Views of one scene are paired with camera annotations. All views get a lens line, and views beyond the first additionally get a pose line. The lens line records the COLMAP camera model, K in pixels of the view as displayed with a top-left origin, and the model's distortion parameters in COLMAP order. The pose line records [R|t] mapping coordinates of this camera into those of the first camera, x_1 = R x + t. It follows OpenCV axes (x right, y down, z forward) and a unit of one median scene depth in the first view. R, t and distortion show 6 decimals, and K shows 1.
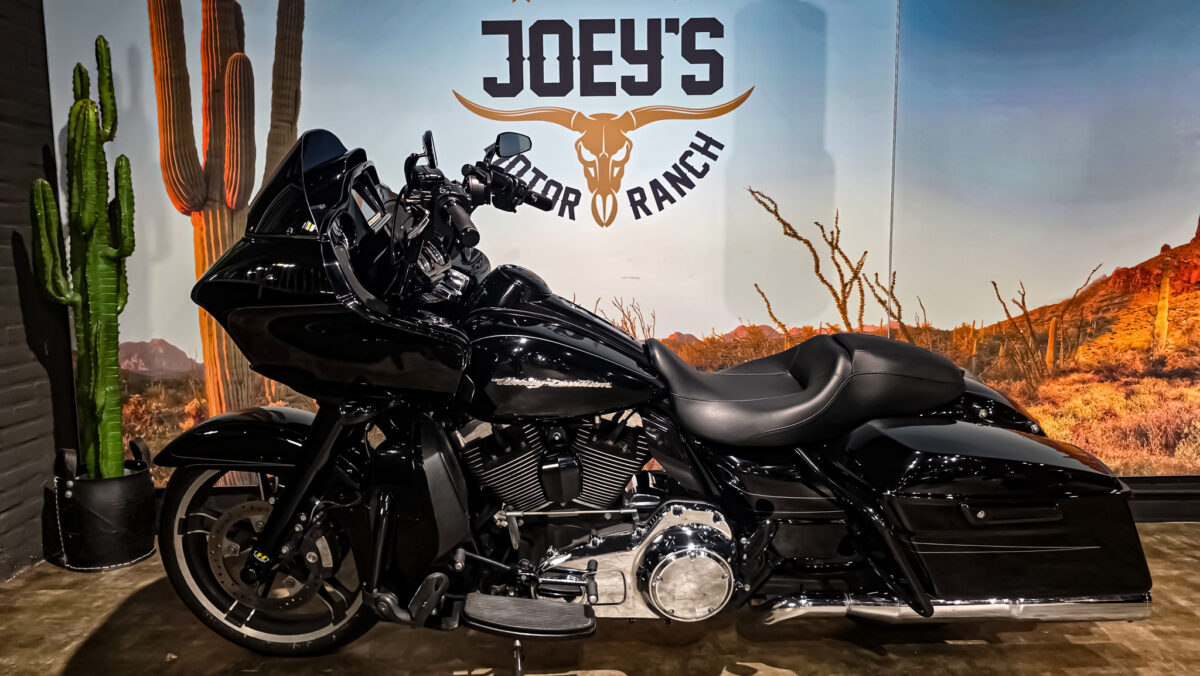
lens RADIAL K [[824.1, 0, 583.6], [0, 824.1, 338.3], [0, 0, 1]] dist [0.052521, -0.047053]
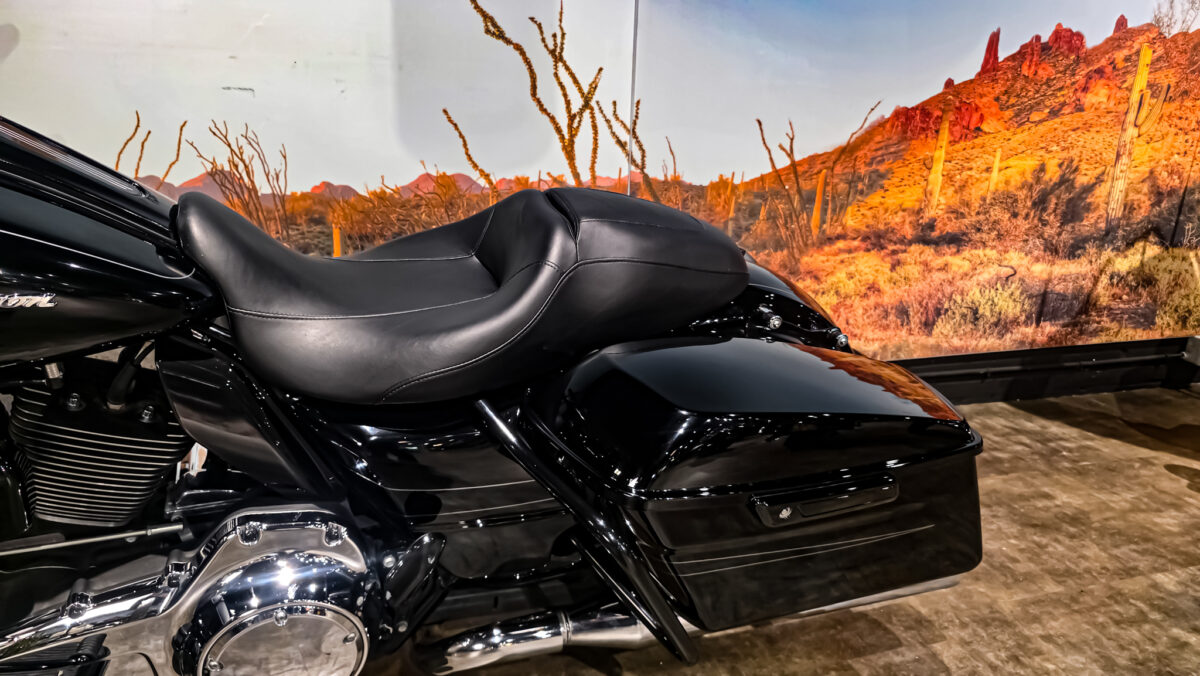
lens RADIAL K [[824.1, 0, 593.0], [0, 824.1, 339.0], [0, 0, 1]] dist [0.052521, -0.047053]
pose [[0.948931, -0.045458, 0.312191, 0.108621], [-0.010410, 0.984514, 0.174997, -0.002224], [-0.315311, -0.169310, 0.933763, 0.319676]]
